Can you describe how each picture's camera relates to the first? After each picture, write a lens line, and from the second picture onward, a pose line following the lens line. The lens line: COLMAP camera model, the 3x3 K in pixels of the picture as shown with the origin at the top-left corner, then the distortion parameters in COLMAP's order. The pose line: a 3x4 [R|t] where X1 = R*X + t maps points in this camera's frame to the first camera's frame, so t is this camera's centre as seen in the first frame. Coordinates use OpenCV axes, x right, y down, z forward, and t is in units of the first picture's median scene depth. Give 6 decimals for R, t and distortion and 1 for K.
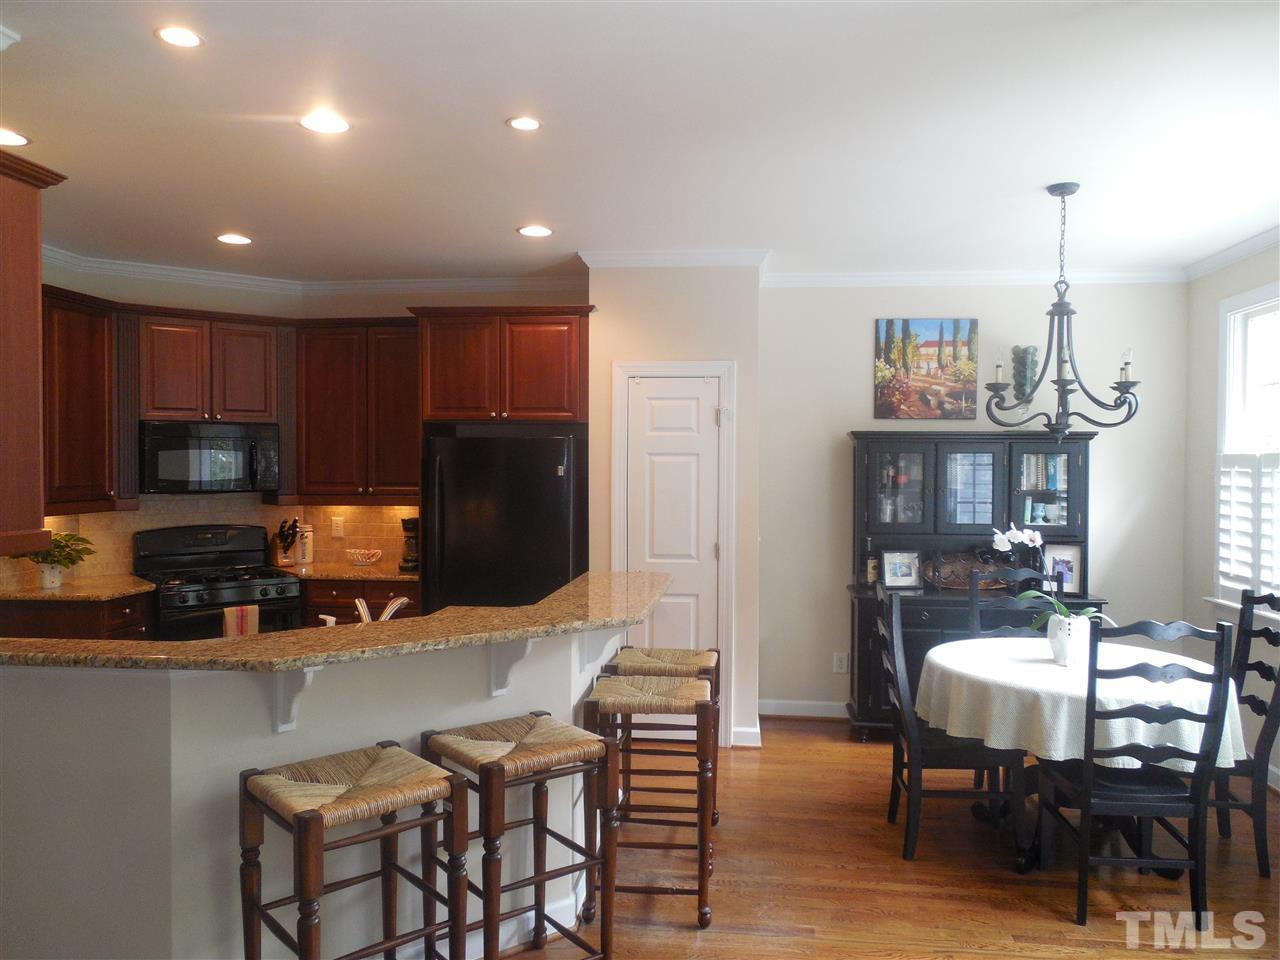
lens RADIAL K [[982.7, 0, 661.5], [0, 982.7, 489.7], [0, 0, 1]] dist [-0.002644, 0.088402]
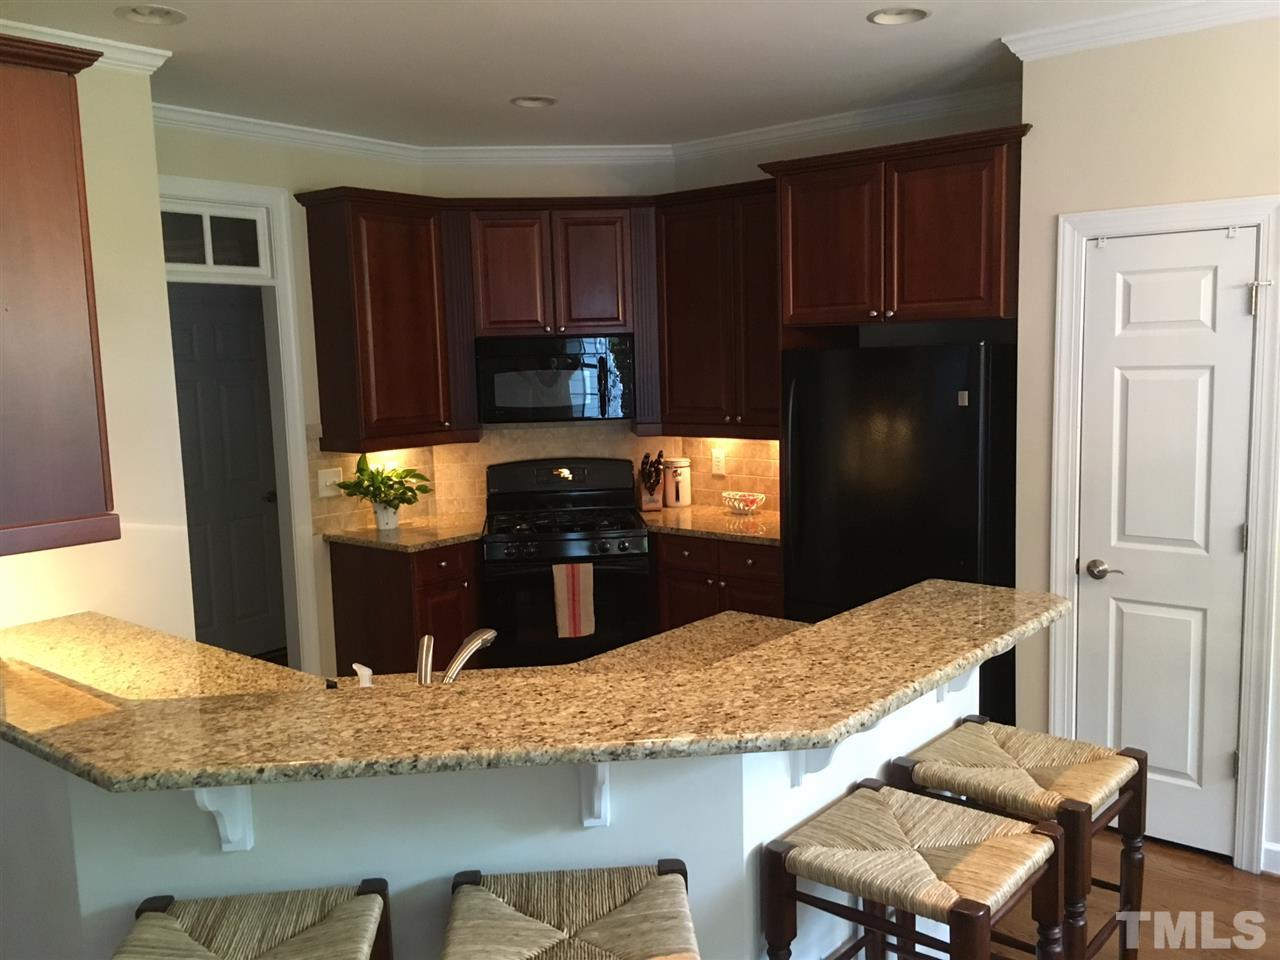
lens RADIAL K [[1096.8, 0, 640.0], [0, 1096.8, 480.0], [0, 0, 1]] dist [-0.003514, -0.009047]
pose [[0.822361, 0.044298, -0.567239, 0.126746], [0.010636, 0.995593, 0.093170, -0.033384], [0.568866, -0.082653, 0.818266, 0.286377]]
